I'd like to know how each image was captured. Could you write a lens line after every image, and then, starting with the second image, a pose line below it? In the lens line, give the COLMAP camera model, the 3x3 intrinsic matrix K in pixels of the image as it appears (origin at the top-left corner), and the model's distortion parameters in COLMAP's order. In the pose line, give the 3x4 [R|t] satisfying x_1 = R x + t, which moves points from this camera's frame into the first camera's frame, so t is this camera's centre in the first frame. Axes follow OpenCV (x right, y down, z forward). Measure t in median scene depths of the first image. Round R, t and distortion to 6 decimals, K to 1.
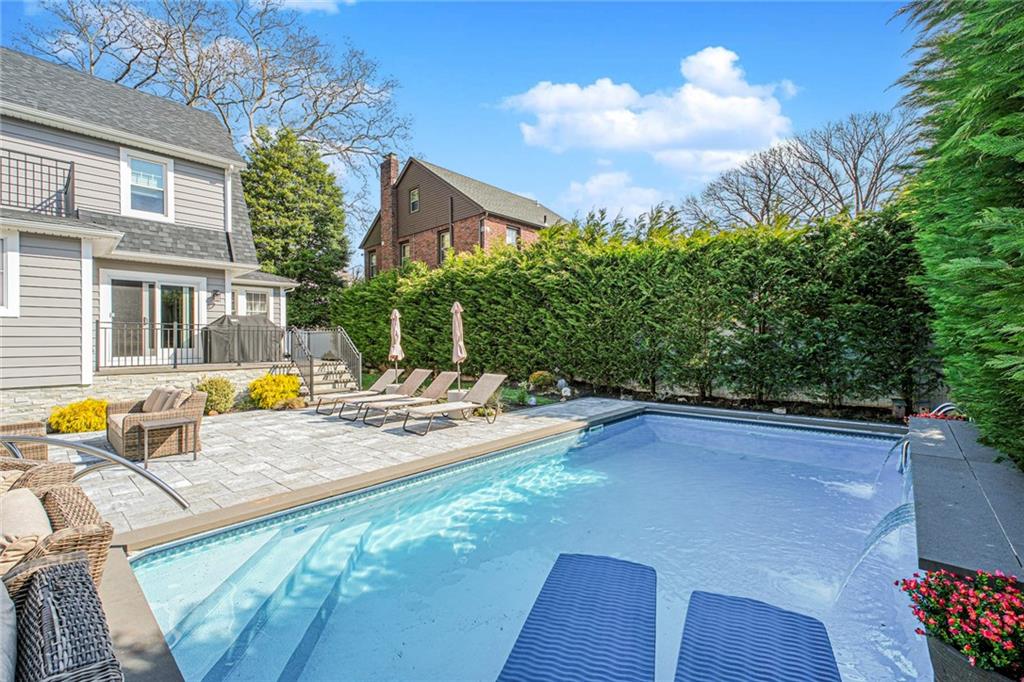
lens RADIAL K [[443.4, 0, 520.4], [0, 443.4, 338.9], [0, 0, 1]] dist [-0.000832, -0.000058]
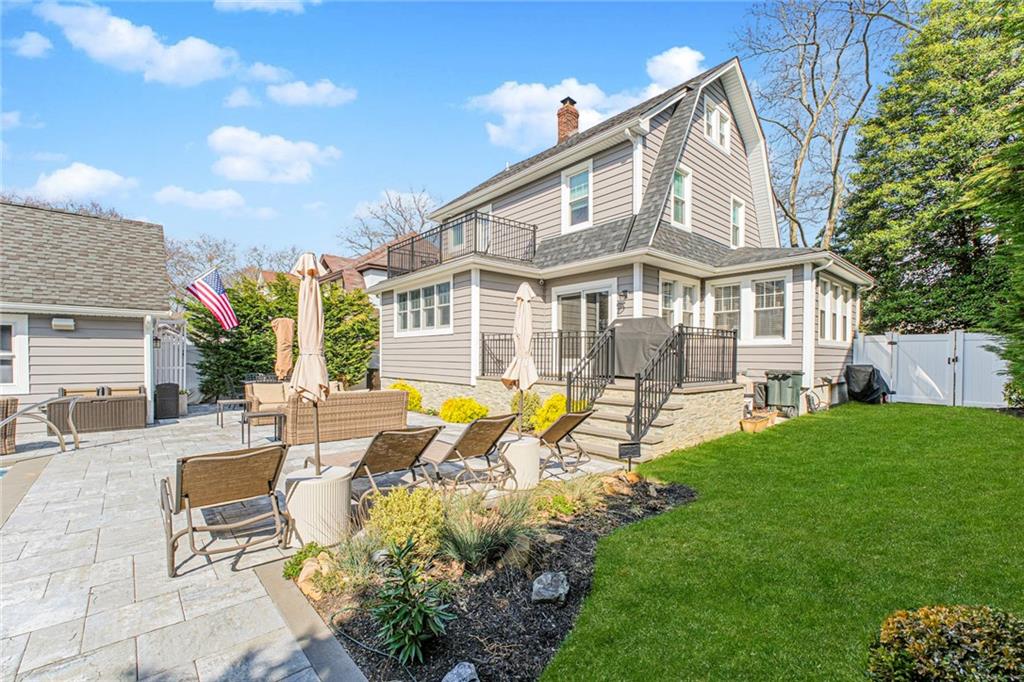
lens RADIAL K [[433.4, 0, 501.3], [0, 433.4, 361.3], [0, 0, 1]] dist [-0.002543, 0.000359]
pose [[-0.138637, 0.022960, -0.990077, 0.159582], [0.002265, 0.999736, 0.022867, 0.004545], [0.990341, 0.000928, -0.138653, 0.905186]]
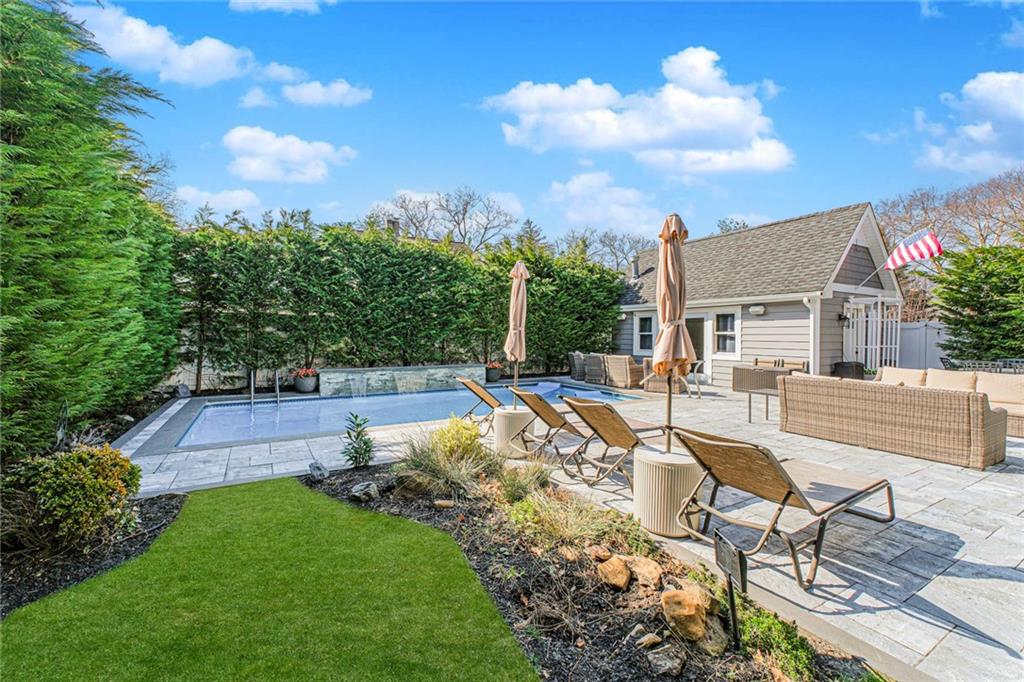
lens RADIAL K [[427.2, 0, 516.7], [0, 427.2, 339.8], [0, 0, 1]] dist [-0.001004, -0.000003]
pose [[-0.951858, 0.005223, 0.306494, -0.239867], [0.006762, 0.999969, 0.003959, 0.015438], [-0.306464, 0.005841, -0.951864, 1.144506]]
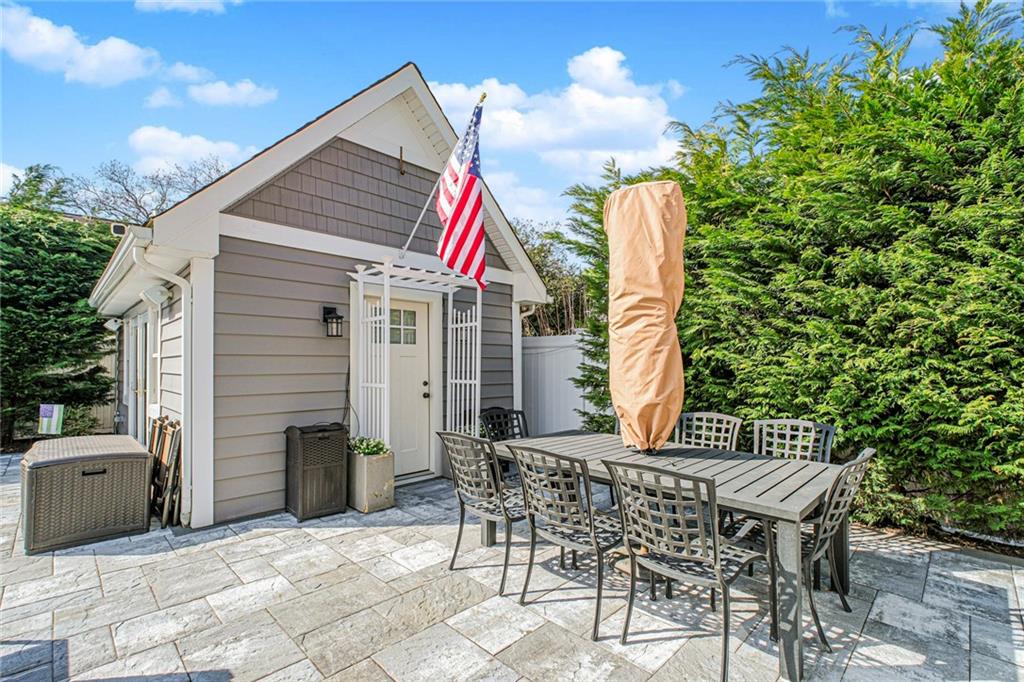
lens RADIAL K [[458.6, 0, 534.1], [0, 458.6, 353.9], [0, 0, 1]] dist [-0.001136, -0.000186]
pose [[-0.999129, 0.017252, 0.037990, -0.825761], [0.016188, 0.999473, -0.028142, 0.025680], [-0.038455, -0.027503, -0.998882, 0.457258]]
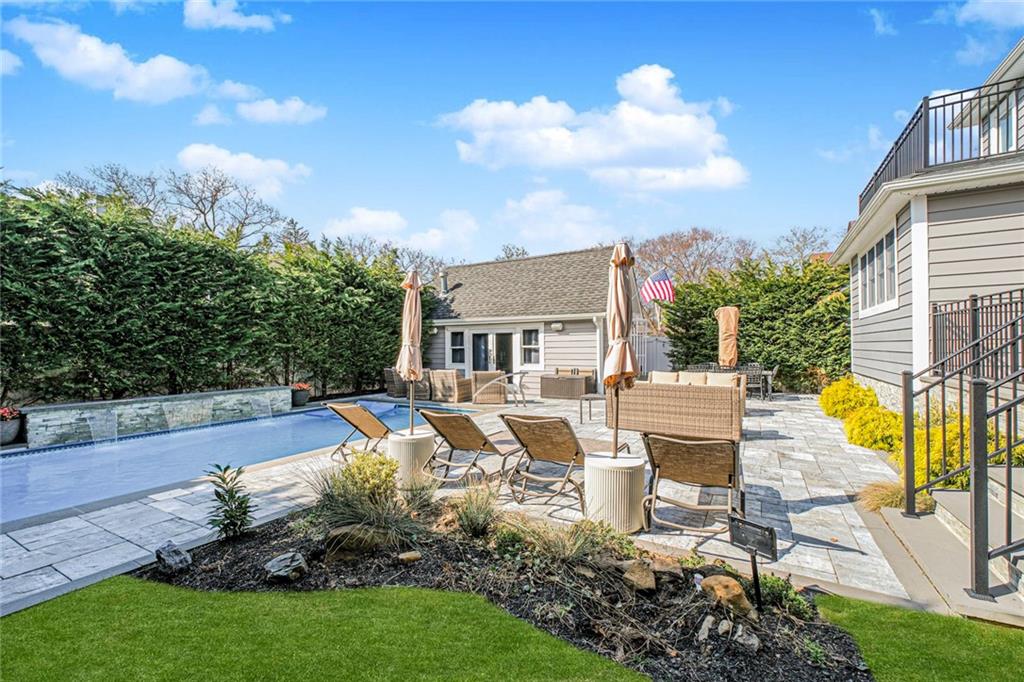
lens RADIAL K [[427.4, 0, 512.6], [0, 427.4, 347.9], [0, 0, 1]] dist [-0.000848, -0.000173]
pose [[-0.978543, 0.020260, -0.205046, -0.116755], [0.020985, 0.999779, -0.001360, 0.011037], [0.204974, -0.005634, -0.978751, 1.134542]]
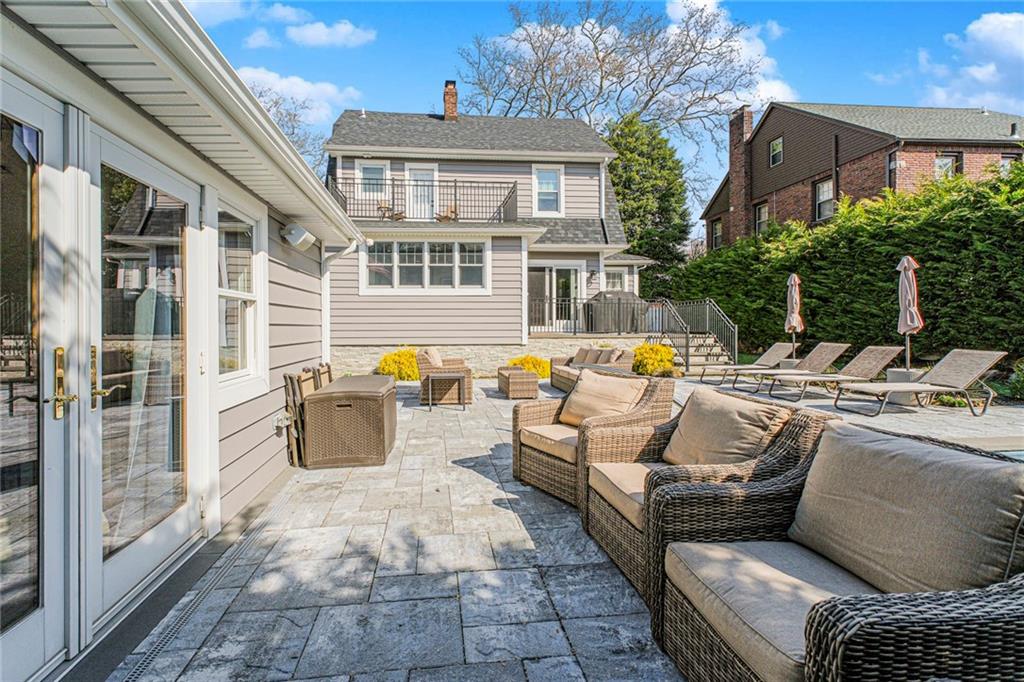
lens RADIAL K [[453.2, 0, 465.9], [0, 453.2, 329.0], [0, 0, 1]] dist [0.002447, 0.000315]
pose [[0.724784, 0.010816, -0.688891, -0.114709], [0.001180, 0.999856, 0.016940, 0.023066], [0.688975, -0.013091, 0.724667, -0.088797]]
